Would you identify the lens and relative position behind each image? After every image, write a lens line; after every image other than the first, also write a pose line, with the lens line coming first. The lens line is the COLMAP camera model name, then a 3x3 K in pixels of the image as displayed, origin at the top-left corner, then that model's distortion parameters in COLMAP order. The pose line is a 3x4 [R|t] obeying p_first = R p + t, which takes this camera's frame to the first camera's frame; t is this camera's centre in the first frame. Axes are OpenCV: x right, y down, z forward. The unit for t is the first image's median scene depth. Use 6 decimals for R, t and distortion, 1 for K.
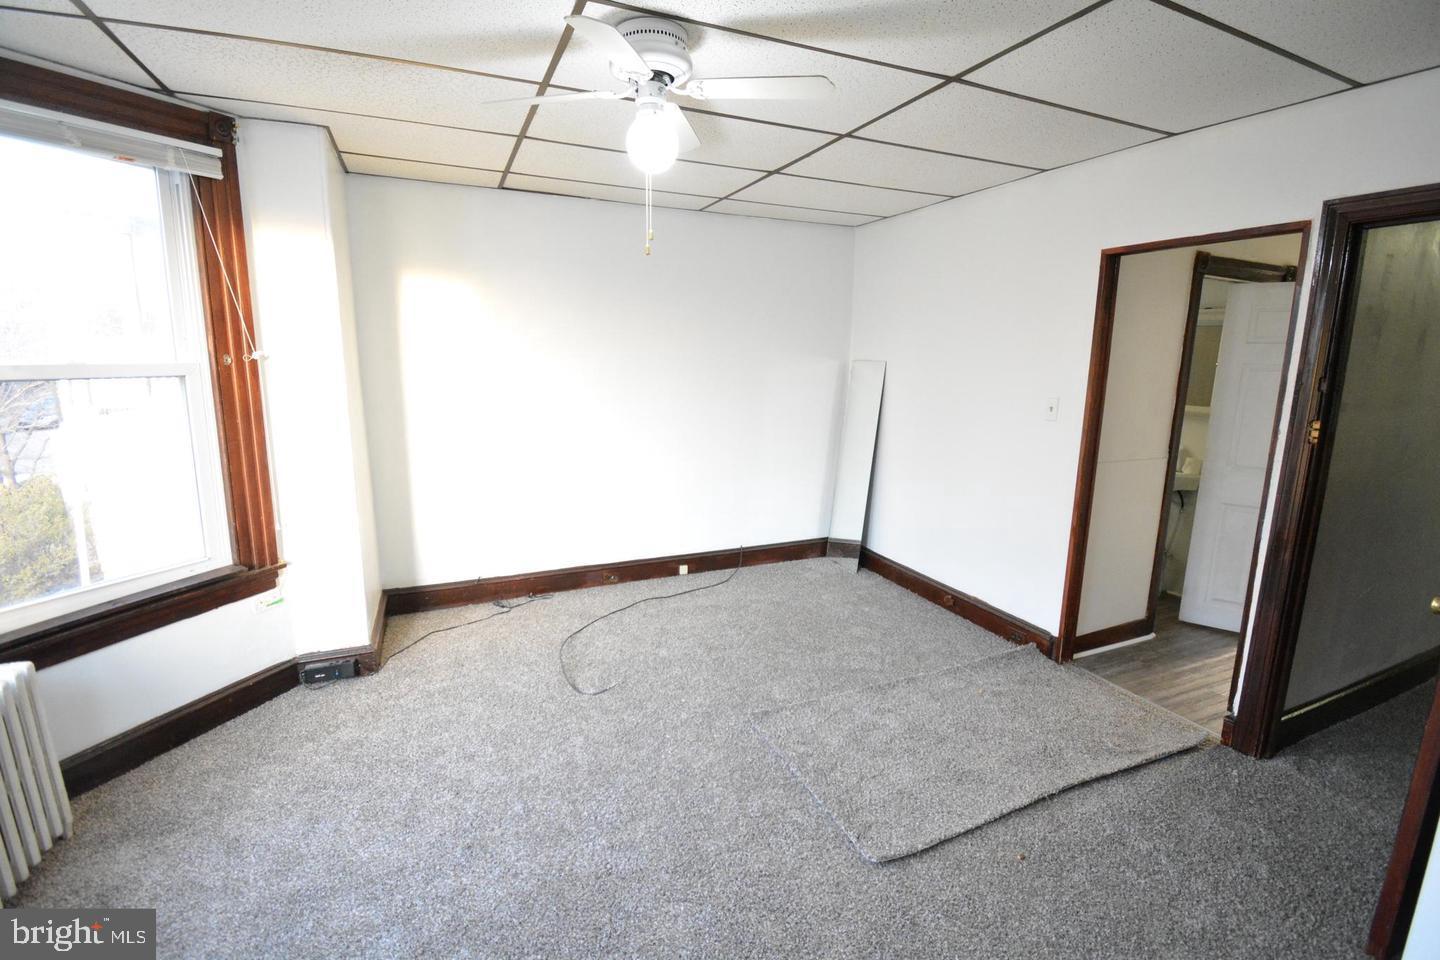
lens RADIAL K [[639.9, 0, 717.9], [0, 639.9, 470.2], [0, 0, 1]] dist [0.020672, -0.027220]
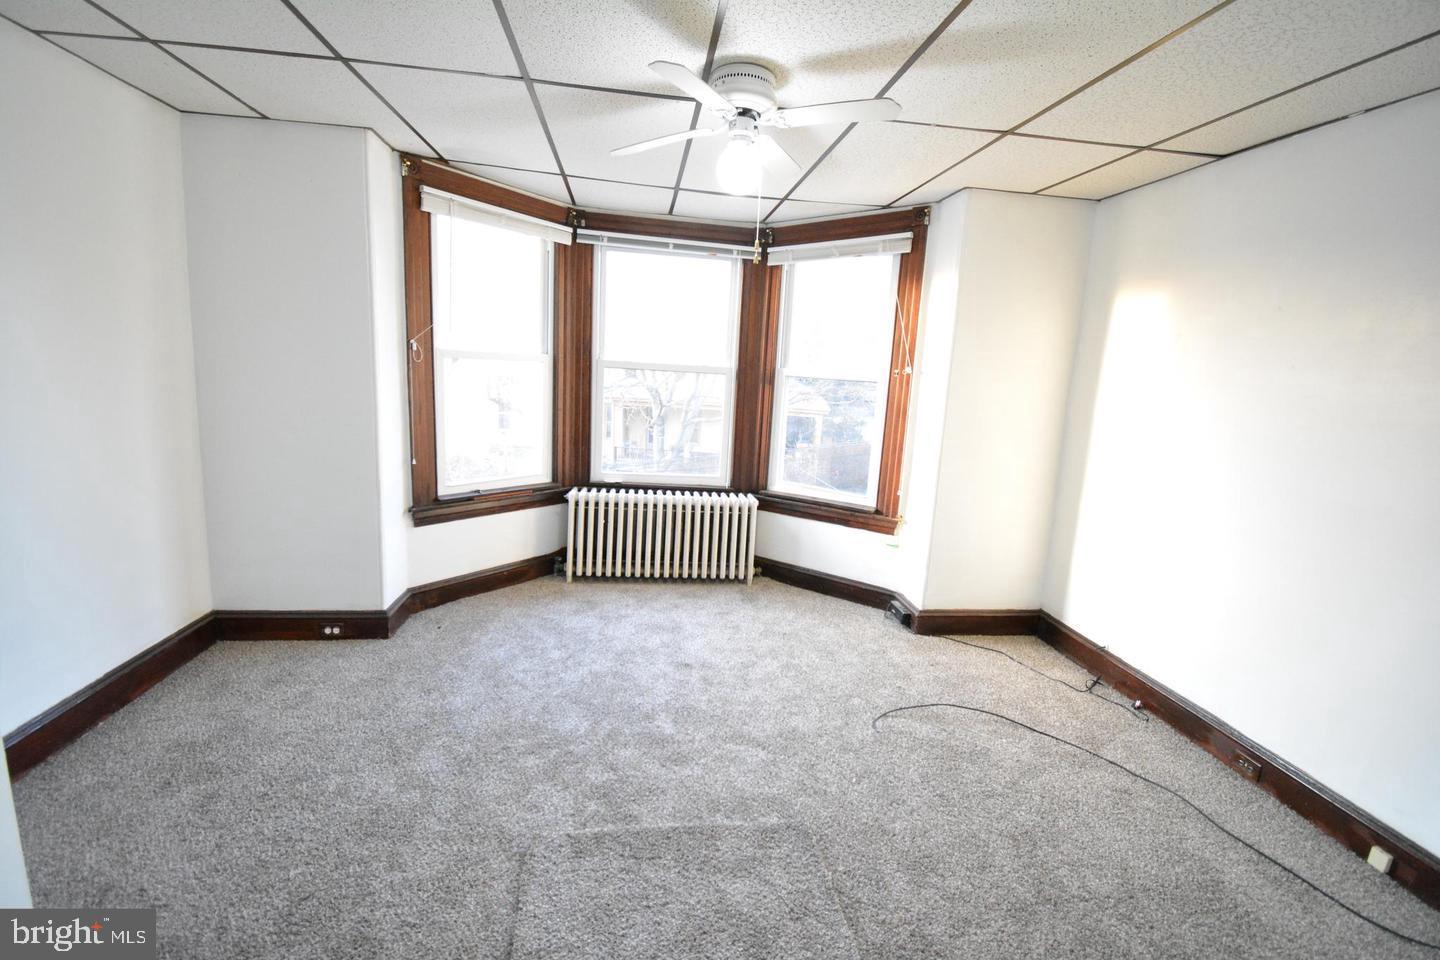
lens RADIAL K [[639.9, 0, 717.9], [0, 639.9, 470.2], [0, 0, 1]] dist [0.020672, -0.027220]
pose [[-0.274469, 0.137654, -0.951692, 0.731006], [-0.222042, 0.953881, 0.202008, -0.150730], [0.935609, 0.266761, -0.231245, 0.924039]]
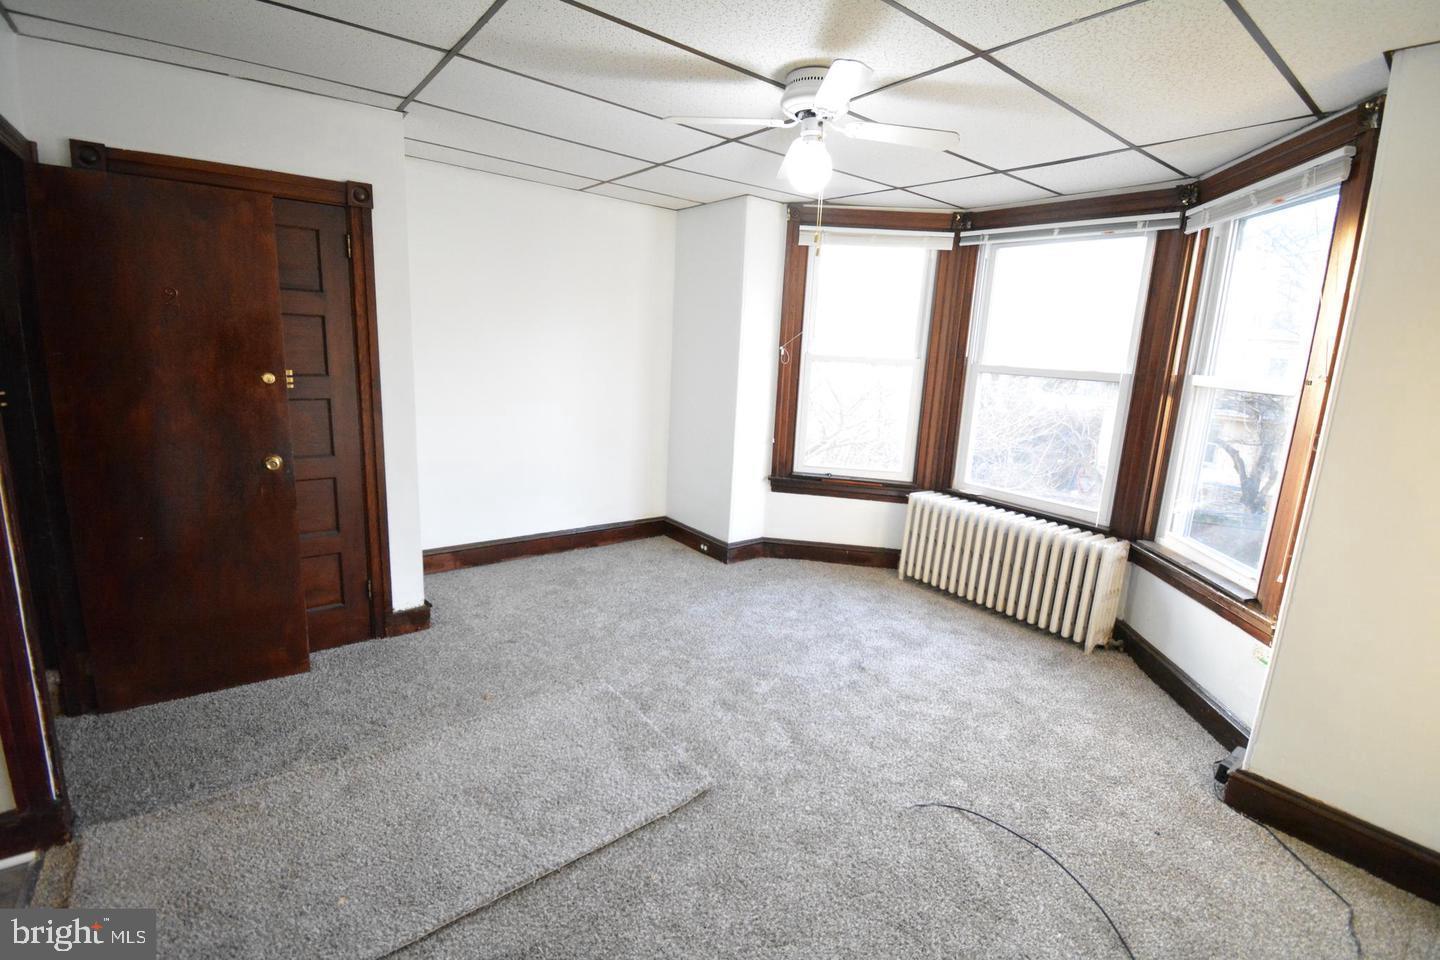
lens RADIAL K [[639.9, 0, 717.9], [0, 639.9, 470.2], [0, 0, 1]] dist [0.020672, -0.027220]
pose [[-0.971536, -0.008436, -0.236742, 0.230109], [-0.094135, 0.930822, 0.353143, -0.267671], [0.217386, 0.365377, -0.905121, 1.522852]]
